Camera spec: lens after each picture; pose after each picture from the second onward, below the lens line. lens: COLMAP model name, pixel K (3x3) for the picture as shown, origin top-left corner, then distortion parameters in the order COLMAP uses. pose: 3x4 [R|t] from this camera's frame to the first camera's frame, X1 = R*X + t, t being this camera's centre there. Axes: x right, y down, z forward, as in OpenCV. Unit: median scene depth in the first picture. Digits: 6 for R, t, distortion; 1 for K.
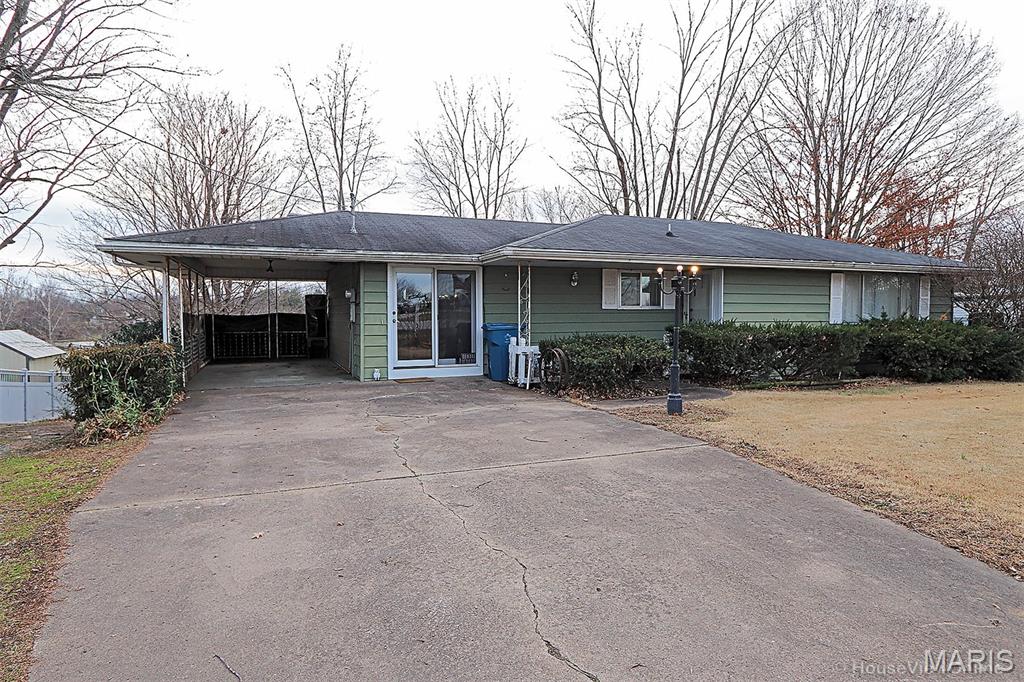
lens RADIAL K [[652.2, 0, 512.0], [0, 652.2, 341.0], [0, 0, 1]] dist [-0.004272, -0.001180]
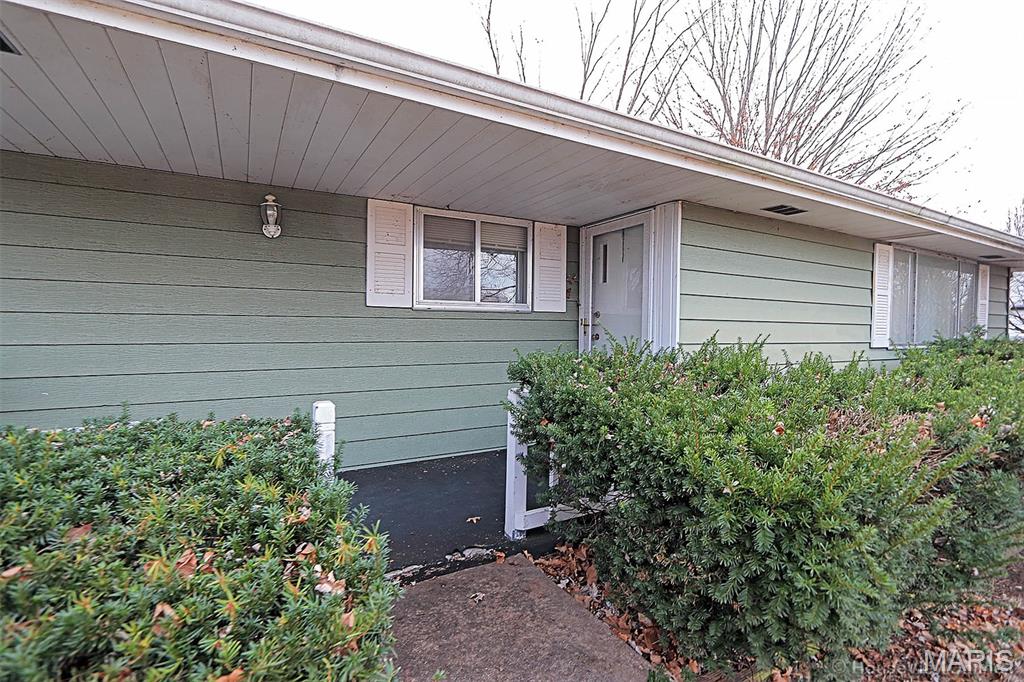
lens RADIAL K [[479.0, 0, 512.0], [0, 479.0, 341.0], [0, 0, 1]] dist [-0.003120, -0.000821]
pose [[0.994305, 0.007790, 0.106288, 0.182069], [-0.006709, 0.999922, -0.010523, -0.025204], [-0.106361, 0.009750, 0.994280, 0.678689]]
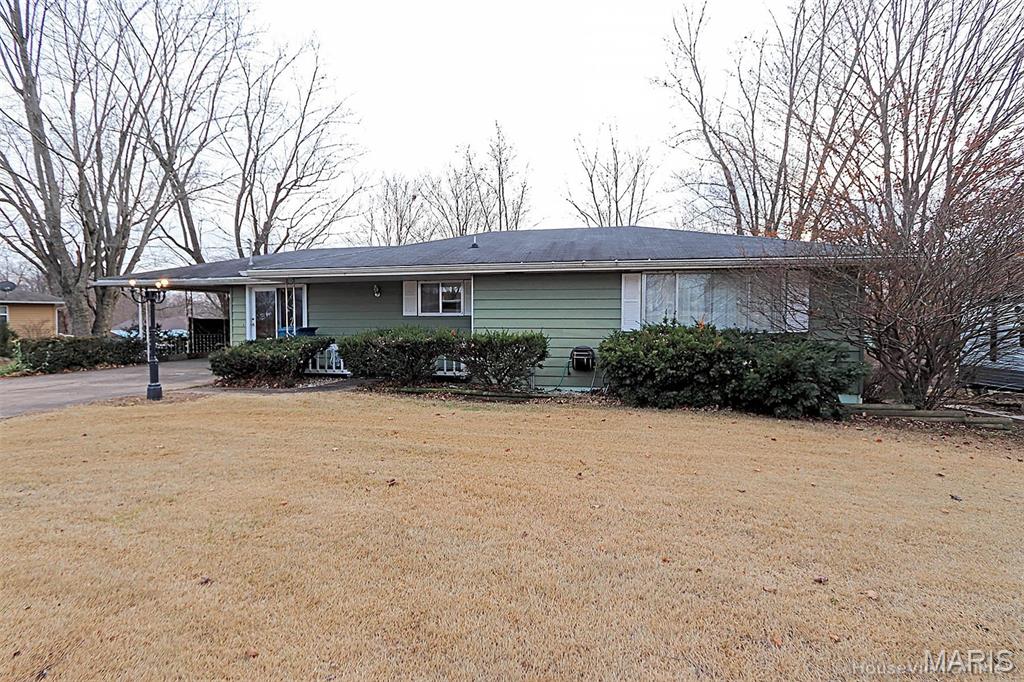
lens RADIAL K [[479.0, 0, 512.0], [0, 479.0, 341.0], [0, 0, 1]] dist [-0.003120, -0.000821]
pose [[0.809562, 0.026413, -0.586440, 0.758695], [-0.025168, 0.999630, 0.010280, -0.016037], [0.586495, 0.006437, 0.809927, 0.393423]]
